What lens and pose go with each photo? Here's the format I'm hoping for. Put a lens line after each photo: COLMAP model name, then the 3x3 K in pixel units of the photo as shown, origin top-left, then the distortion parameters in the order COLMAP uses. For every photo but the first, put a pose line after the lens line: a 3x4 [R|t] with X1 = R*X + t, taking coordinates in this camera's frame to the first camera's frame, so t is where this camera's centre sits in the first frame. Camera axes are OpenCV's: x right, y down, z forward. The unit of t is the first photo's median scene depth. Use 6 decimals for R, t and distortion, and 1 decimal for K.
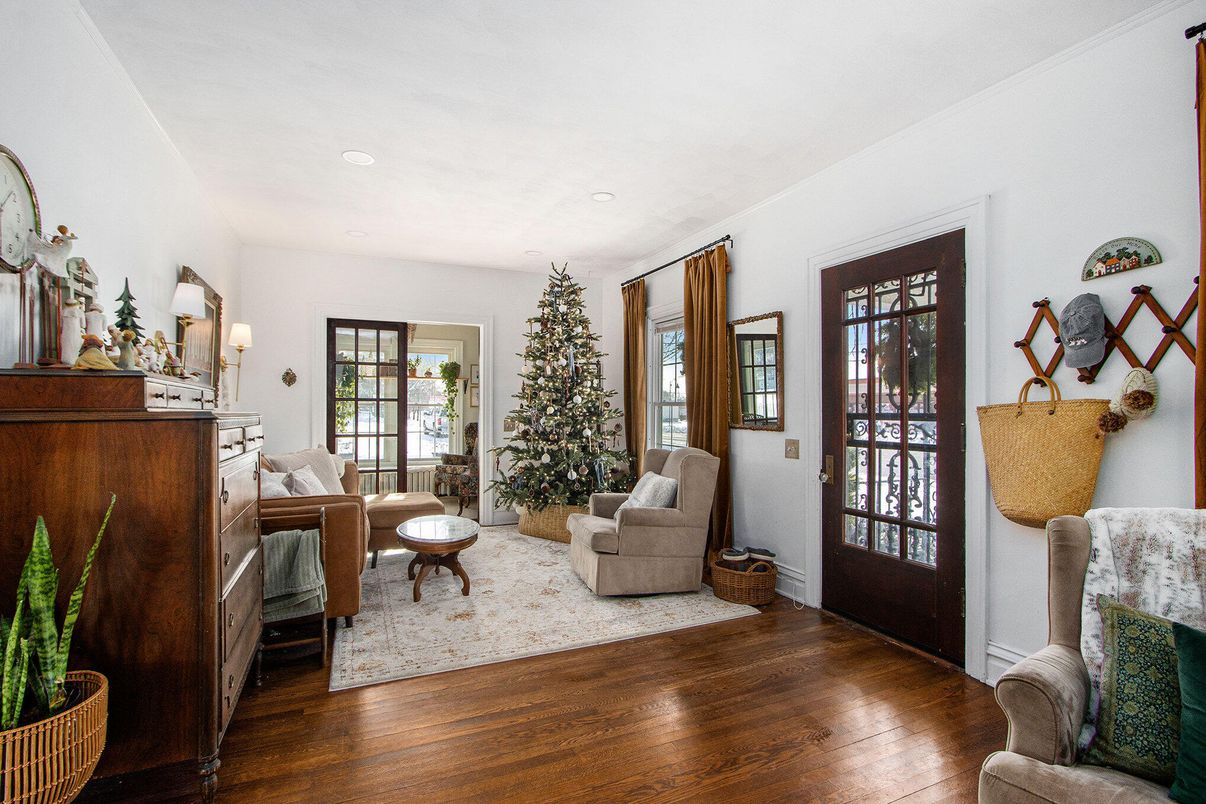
lens RADIAL K [[579.1, 0, 603.5], [0, 579.1, 404.8], [0, 0, 1]] dist [-0.002510, -0.000035]
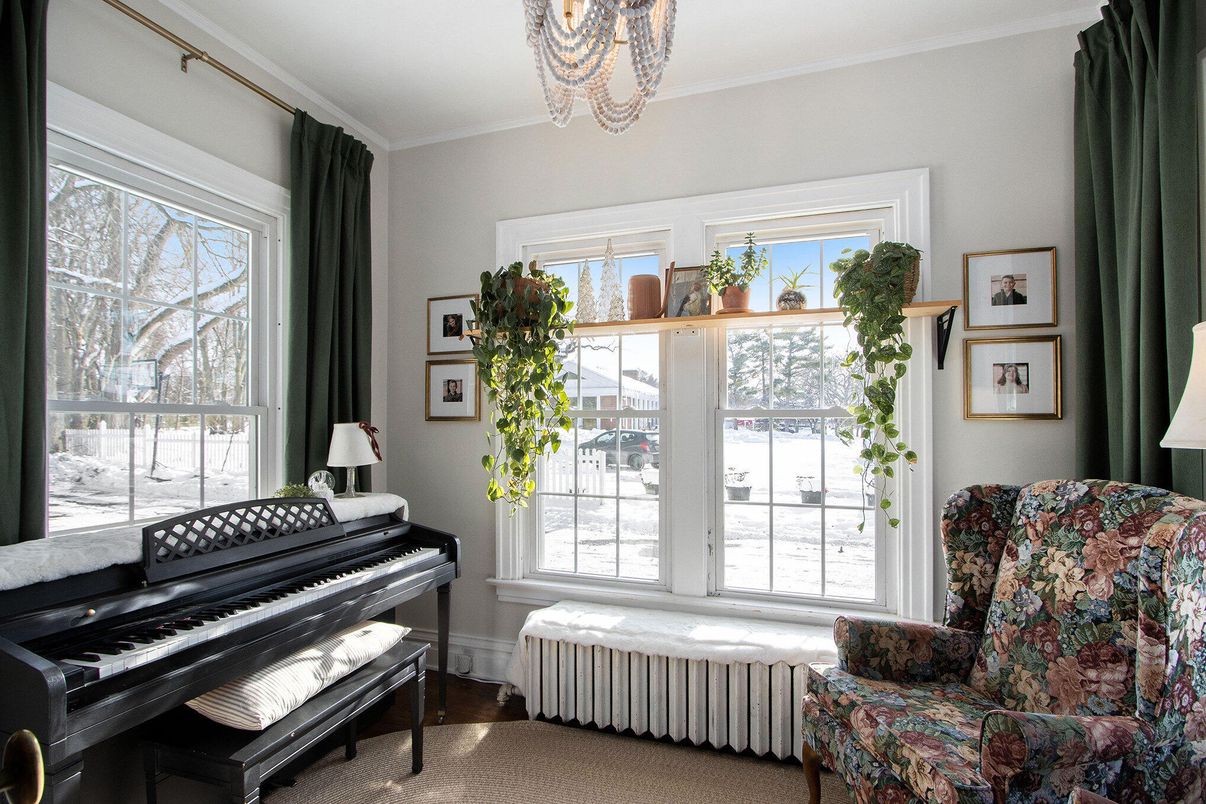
lens RADIAL K [[579.1, 0, 600.0], [0, 579.1, 408.0], [0, 0, 1]] dist [-0.002510, -0.000035]
pose [[0.737150, -0.014764, -0.675568, -0.255339], [0.002078, 0.999806, -0.019583, 0.005383], [0.675726, 0.013032, 0.737038, 1.020777]]
